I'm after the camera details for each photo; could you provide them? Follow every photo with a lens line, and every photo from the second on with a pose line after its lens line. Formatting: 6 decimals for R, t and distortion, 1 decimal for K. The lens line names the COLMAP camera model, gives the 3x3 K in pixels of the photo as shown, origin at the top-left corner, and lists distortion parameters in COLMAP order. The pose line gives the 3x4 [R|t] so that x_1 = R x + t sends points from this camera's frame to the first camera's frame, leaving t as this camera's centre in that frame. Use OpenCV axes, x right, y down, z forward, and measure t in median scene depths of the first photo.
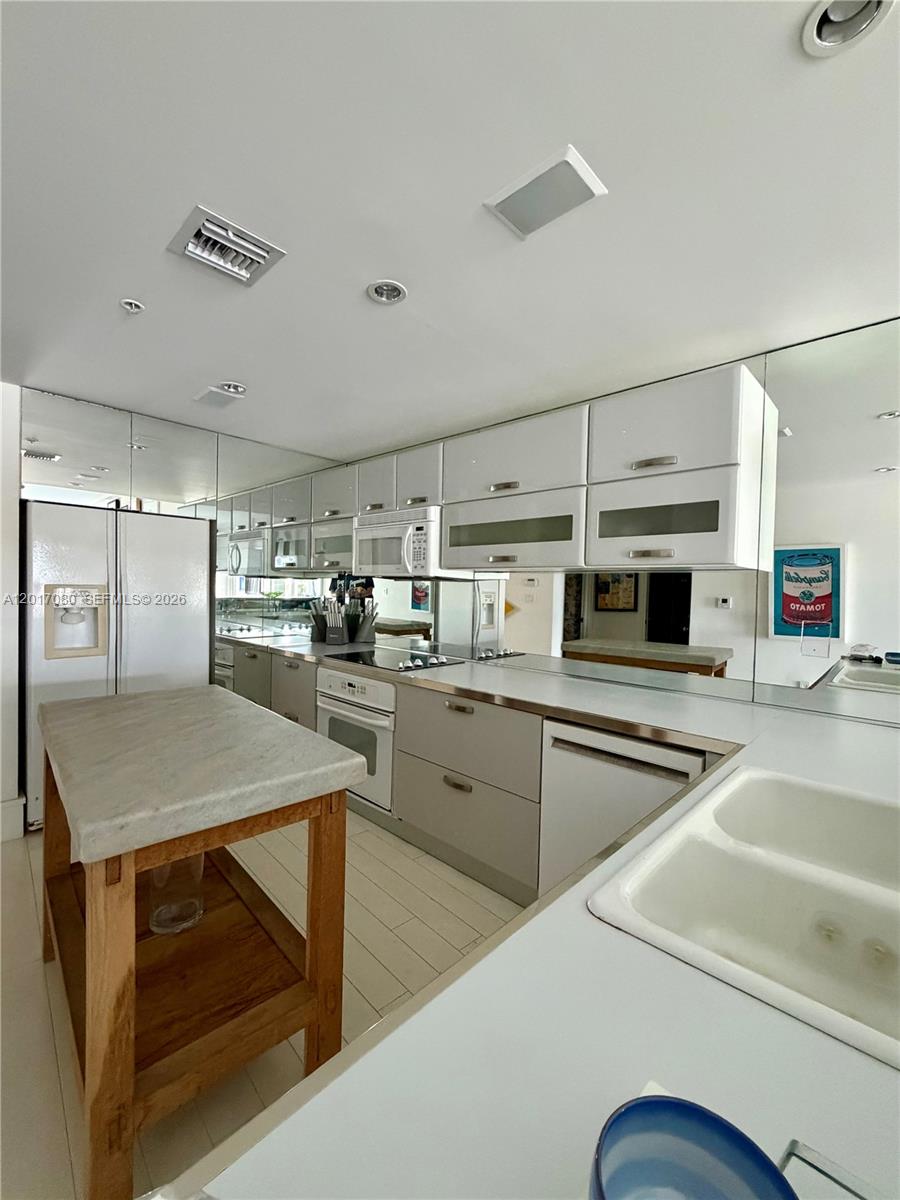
lens RADIAL K [[499.1, 0, 450.0], [0, 499.1, 600.0], [0, 0, 1]] dist [-0.001205, 0.000263]
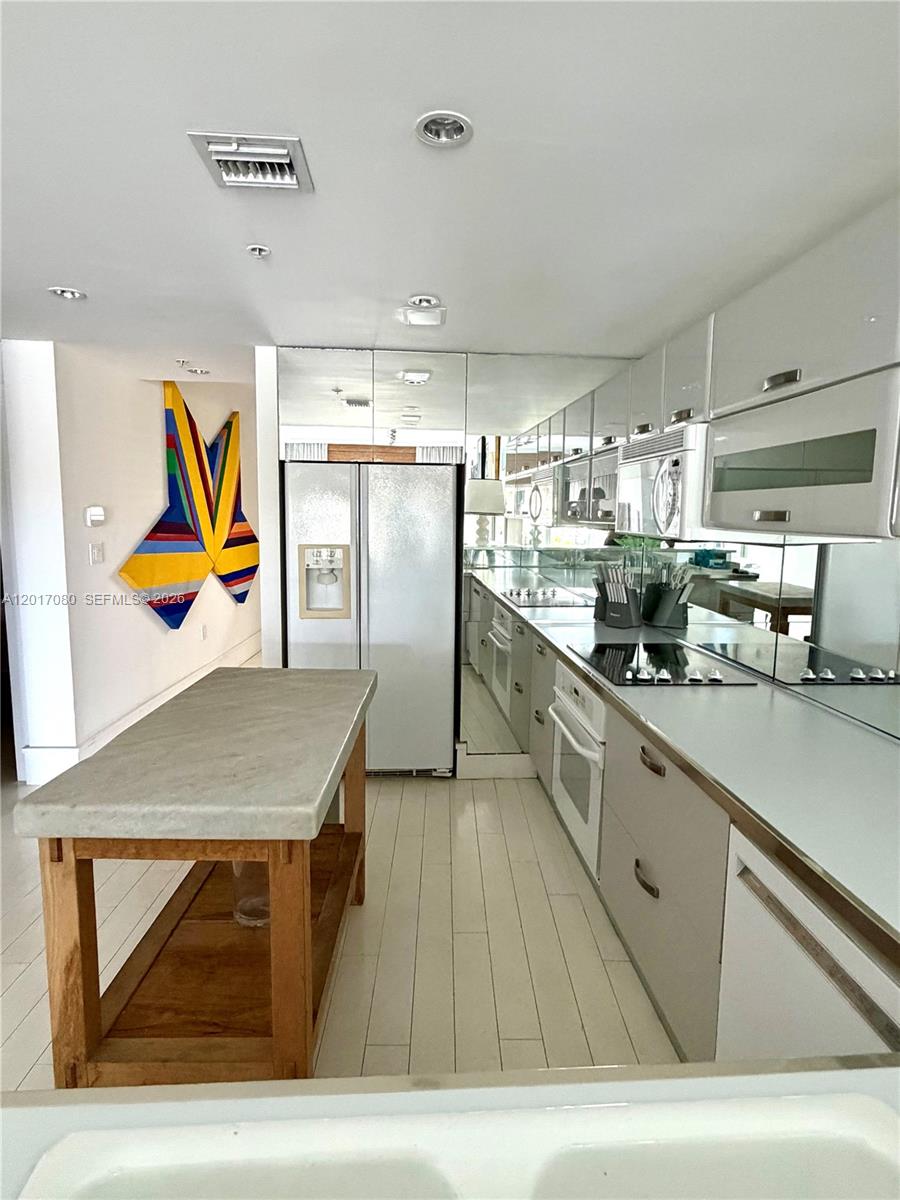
lens RADIAL K [[668.7, 0, 450.0], [0, 668.7, 600.0], [0, 0, 1]] dist [-0.003910, -0.001945]
pose [[0.739854, 0.073941, -0.668692, 0.558625], [-0.013327, 0.995358, 0.095317, -0.090066], [0.672635, -0.061609, 0.737405, 0.348823]]
